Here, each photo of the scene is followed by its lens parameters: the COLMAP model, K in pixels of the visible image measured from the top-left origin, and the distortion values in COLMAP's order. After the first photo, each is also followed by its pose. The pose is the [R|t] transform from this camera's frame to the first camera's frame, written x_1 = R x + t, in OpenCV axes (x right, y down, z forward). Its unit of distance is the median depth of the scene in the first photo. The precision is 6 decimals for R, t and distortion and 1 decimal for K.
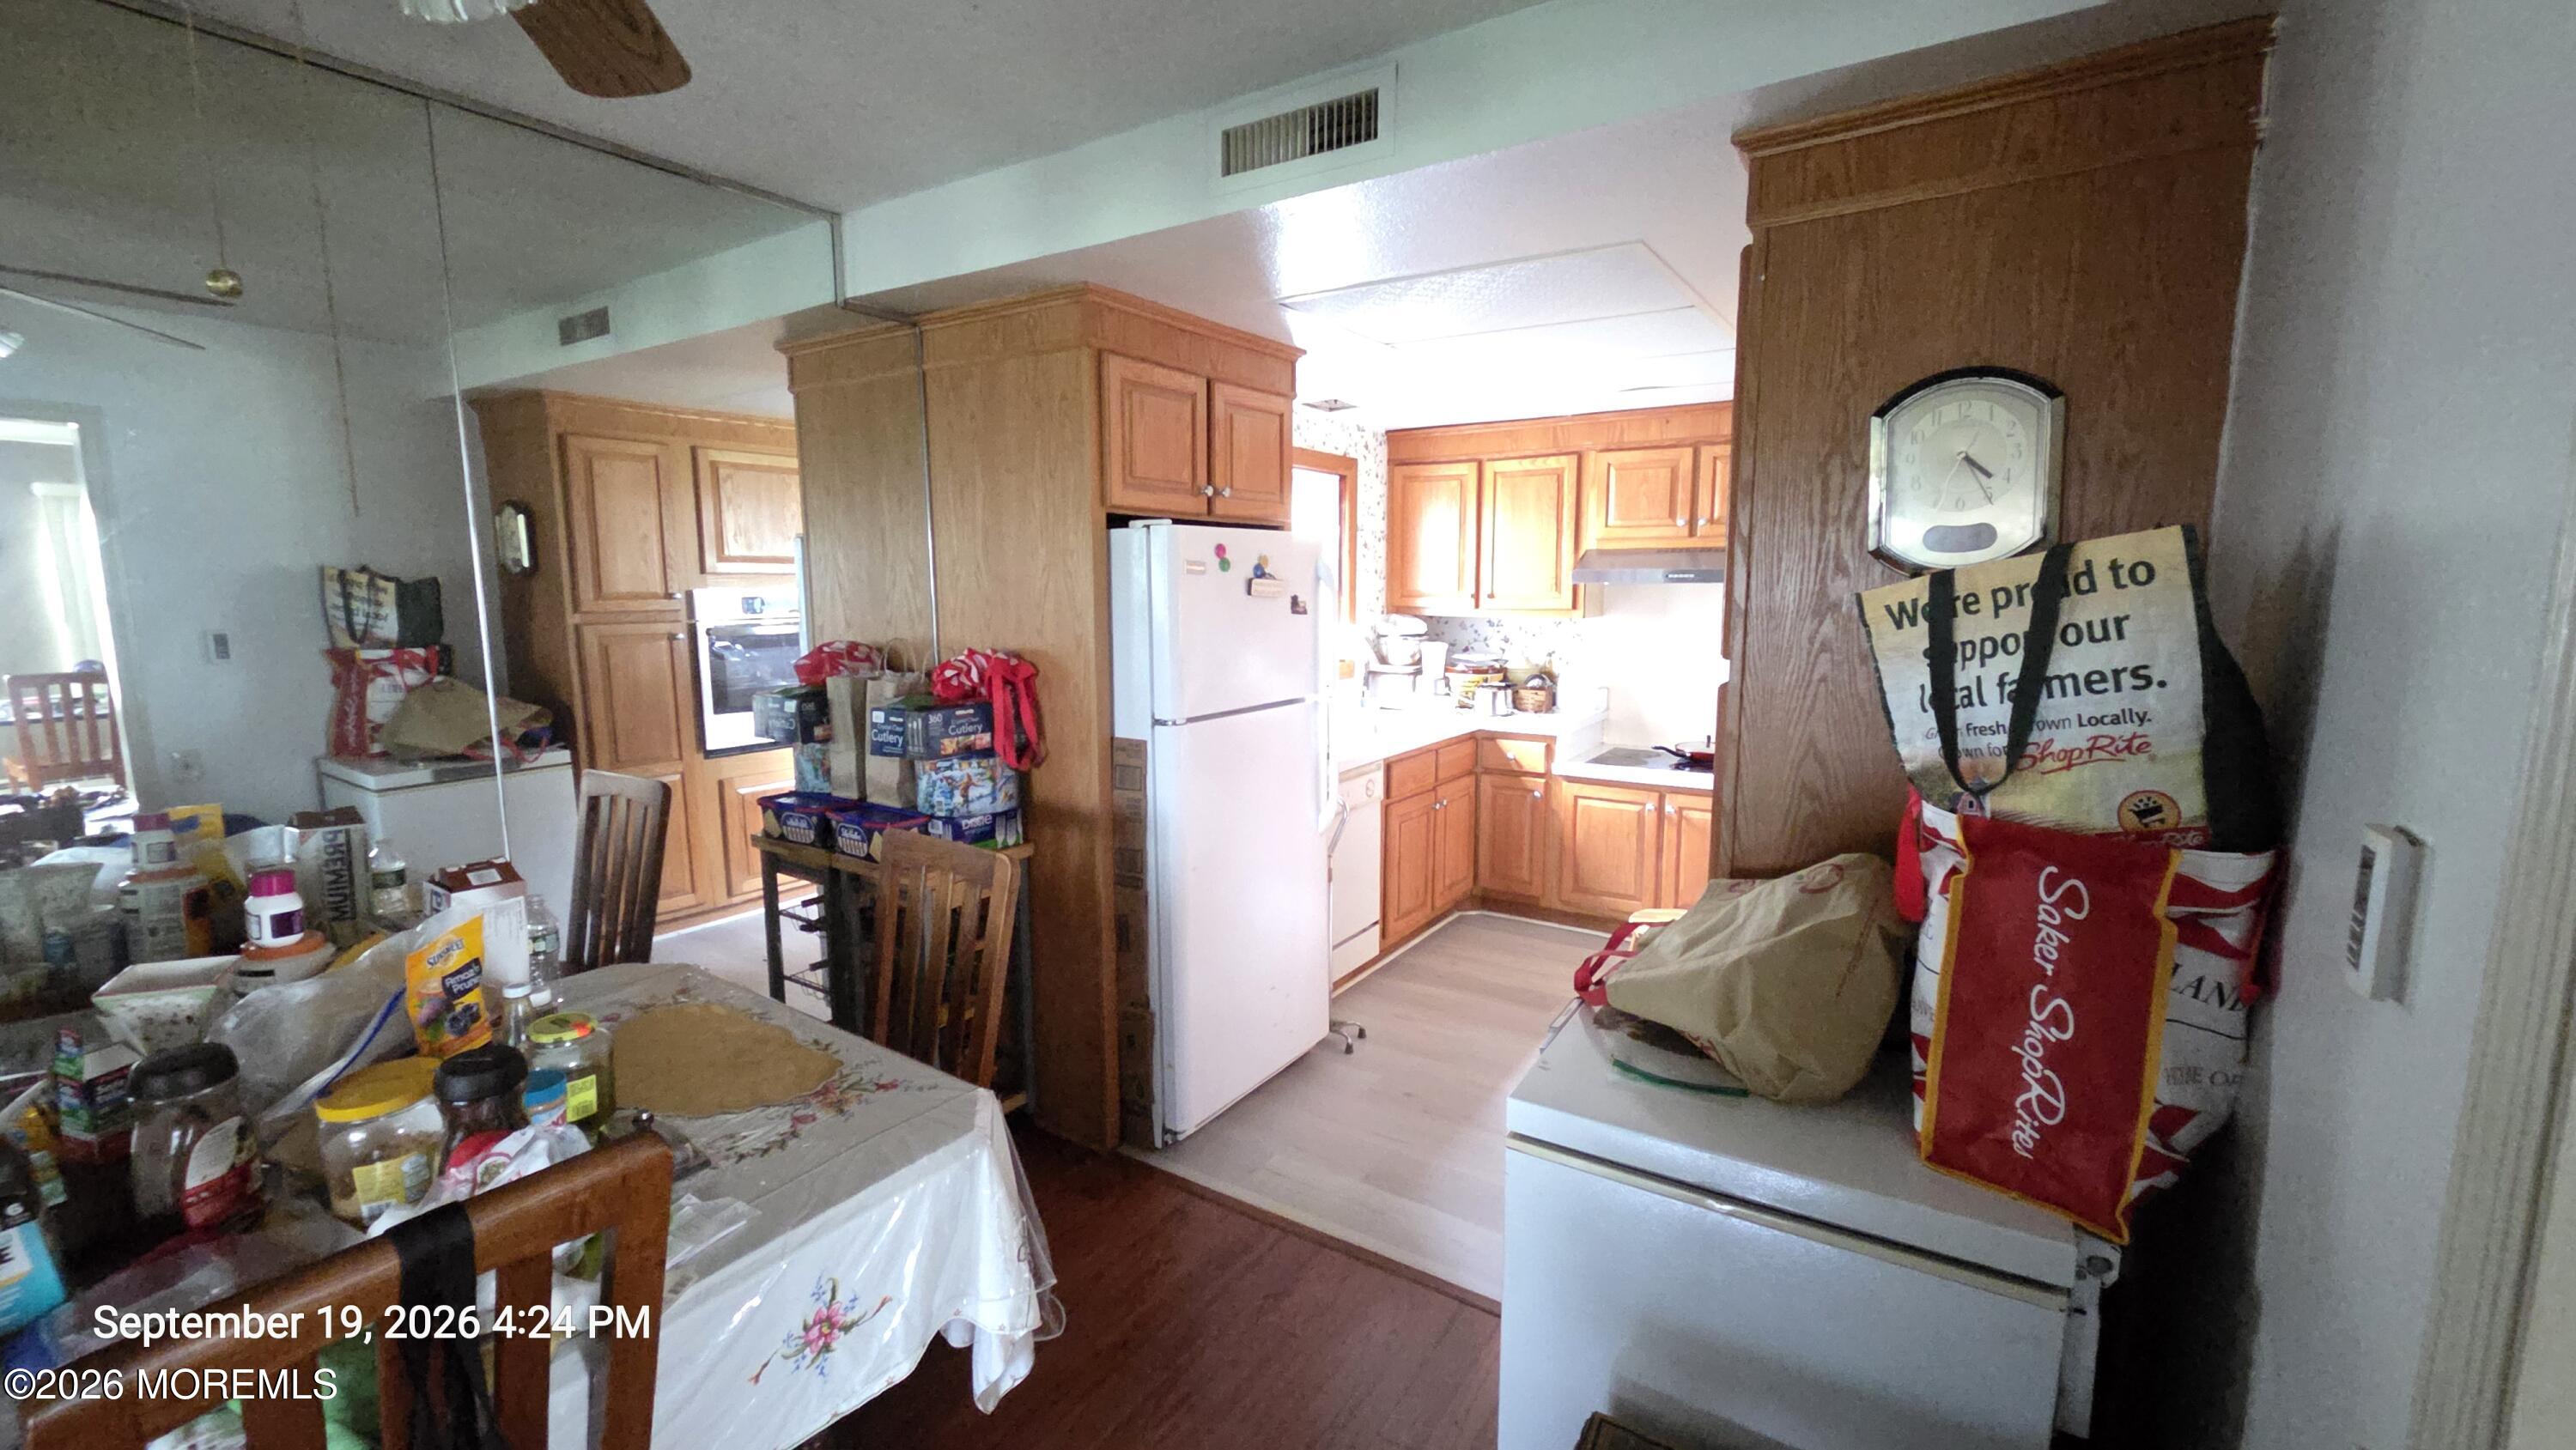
lens RADIAL K [[1052.4, 0, 1290.5], [0, 1052.4, 723.0], [0, 0, 1]] dist [0.001598, -0.000052]
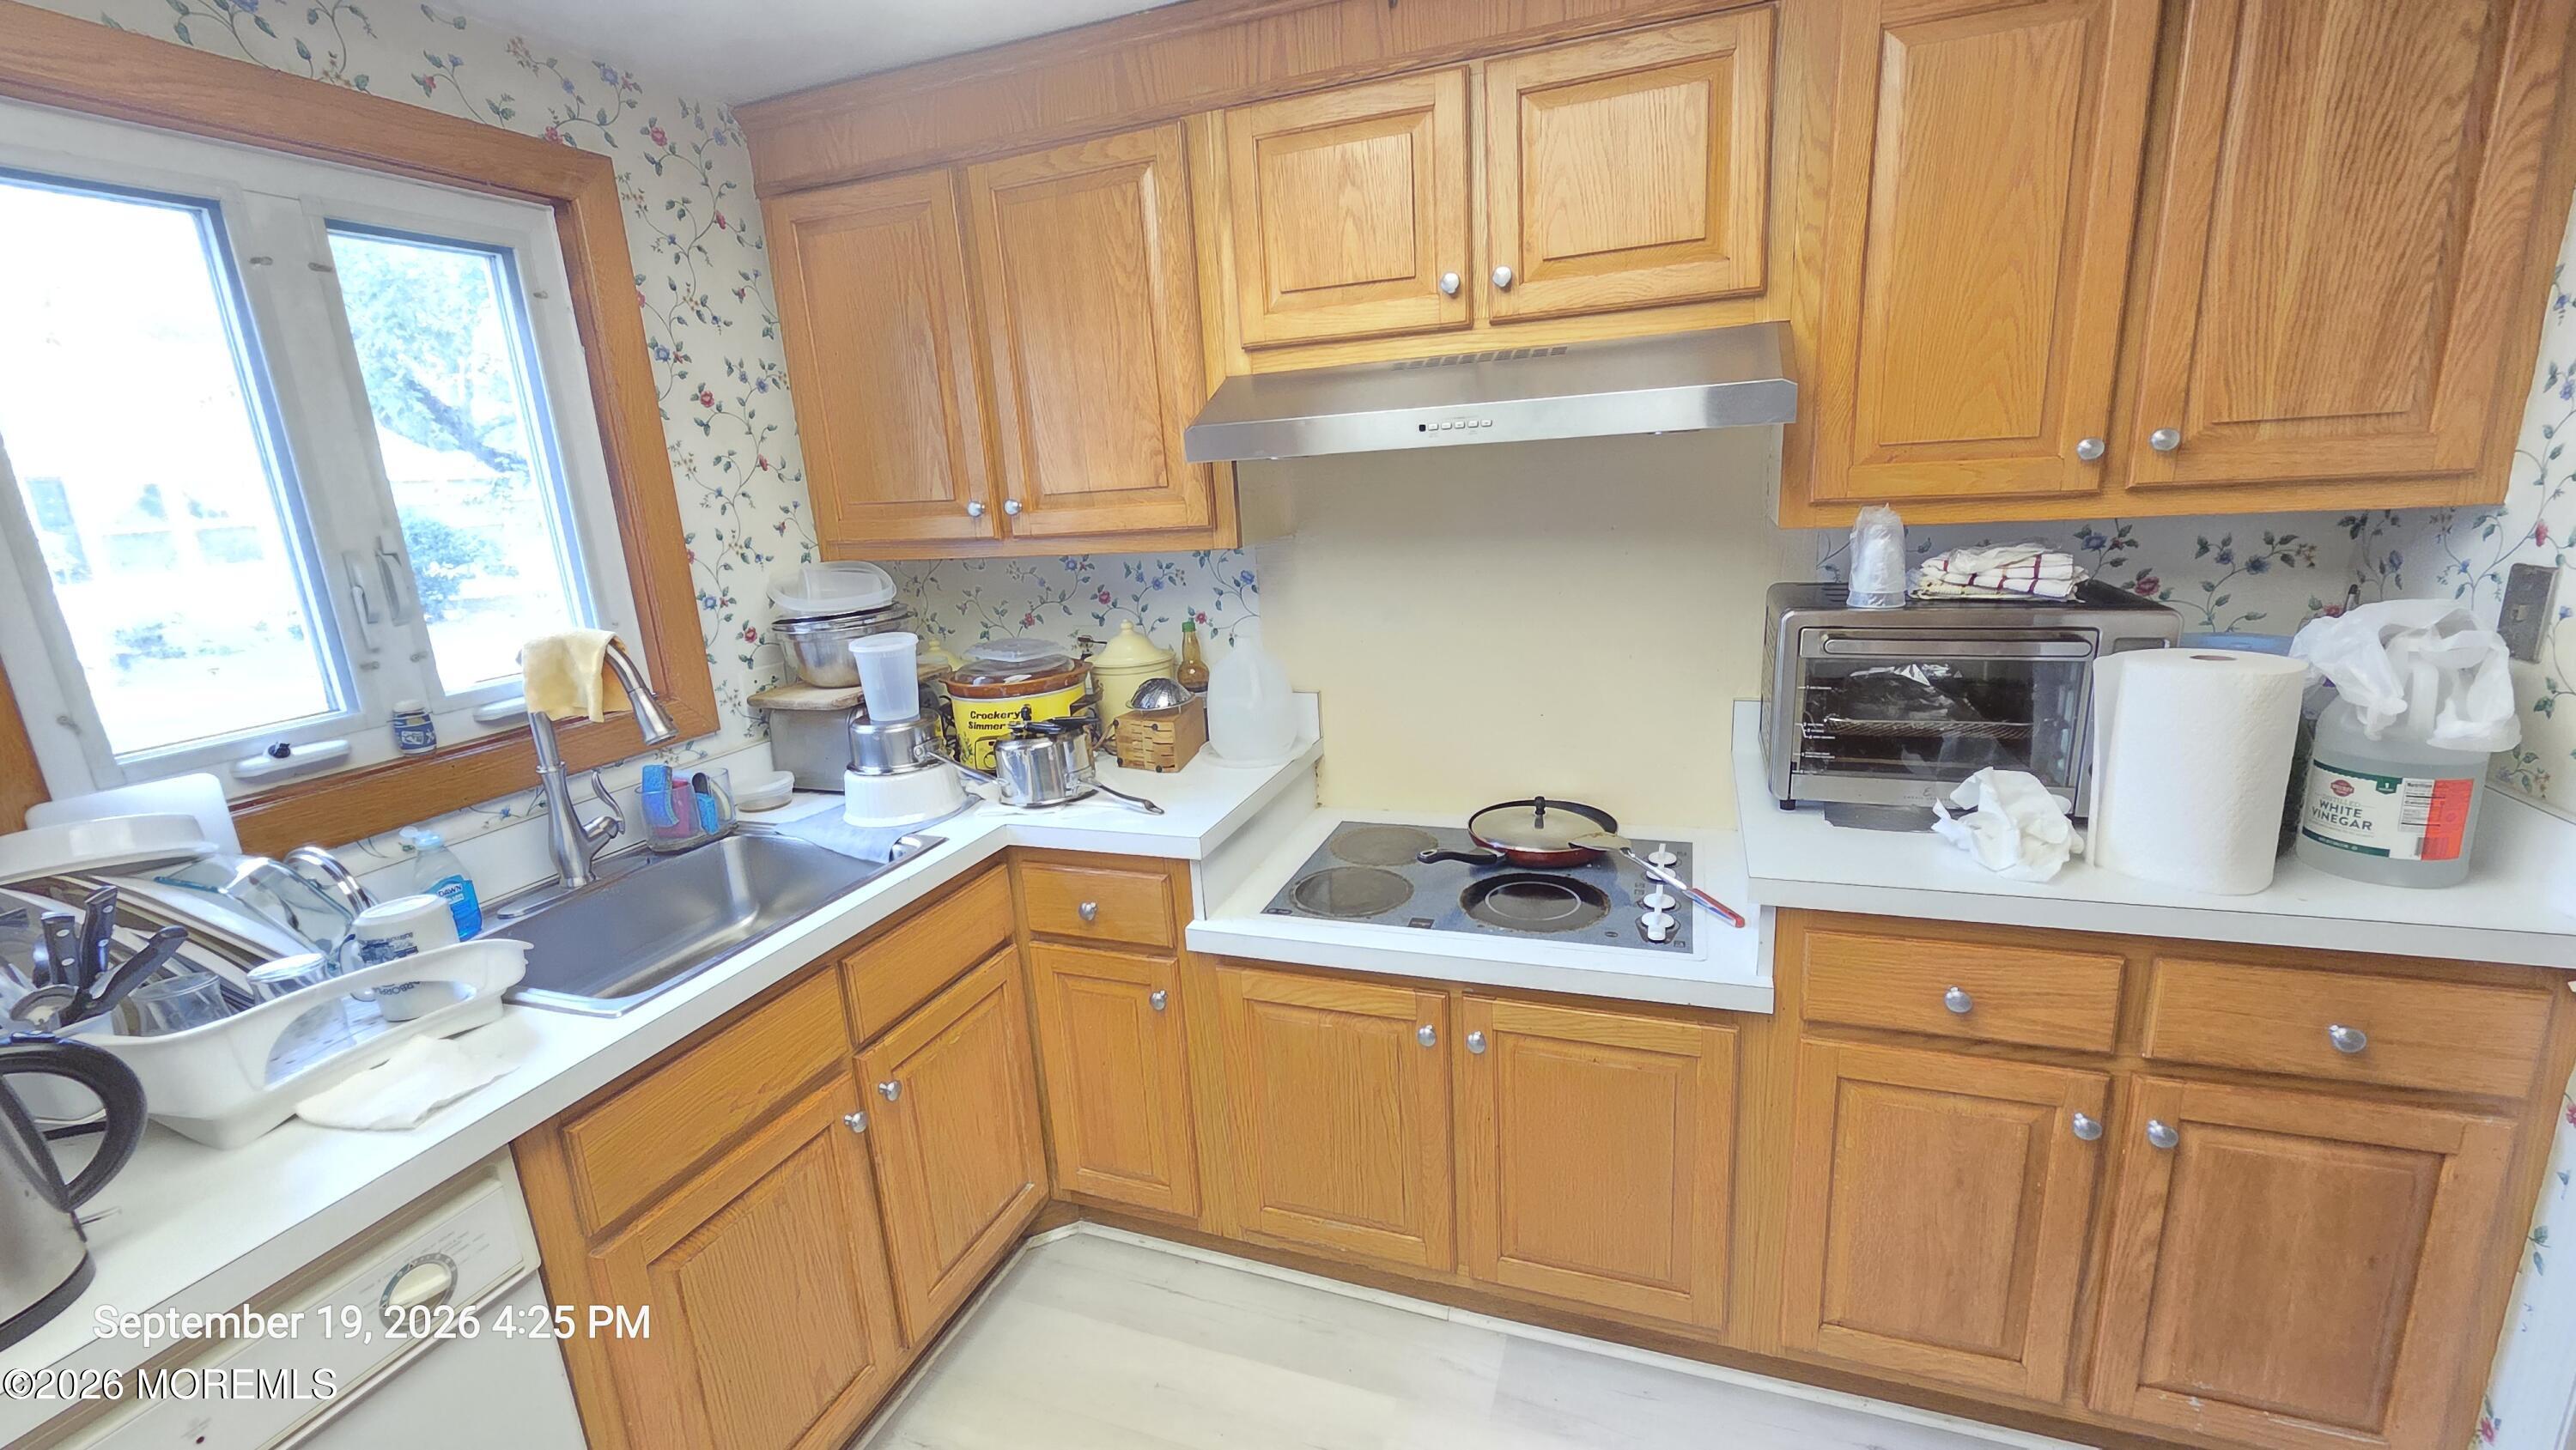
lens RADIAL K [[1052.4, 0, 1294.1], [0, 1052.4, 725.0], [0, 0, 1]] dist [0.001598, -0.000052]
pose [[0.974038, -0.104825, 0.200651, 0.215168], [0.083580, 0.990233, 0.111595, -0.077863], [-0.210390, -0.091928, 0.973286, 0.603874]]
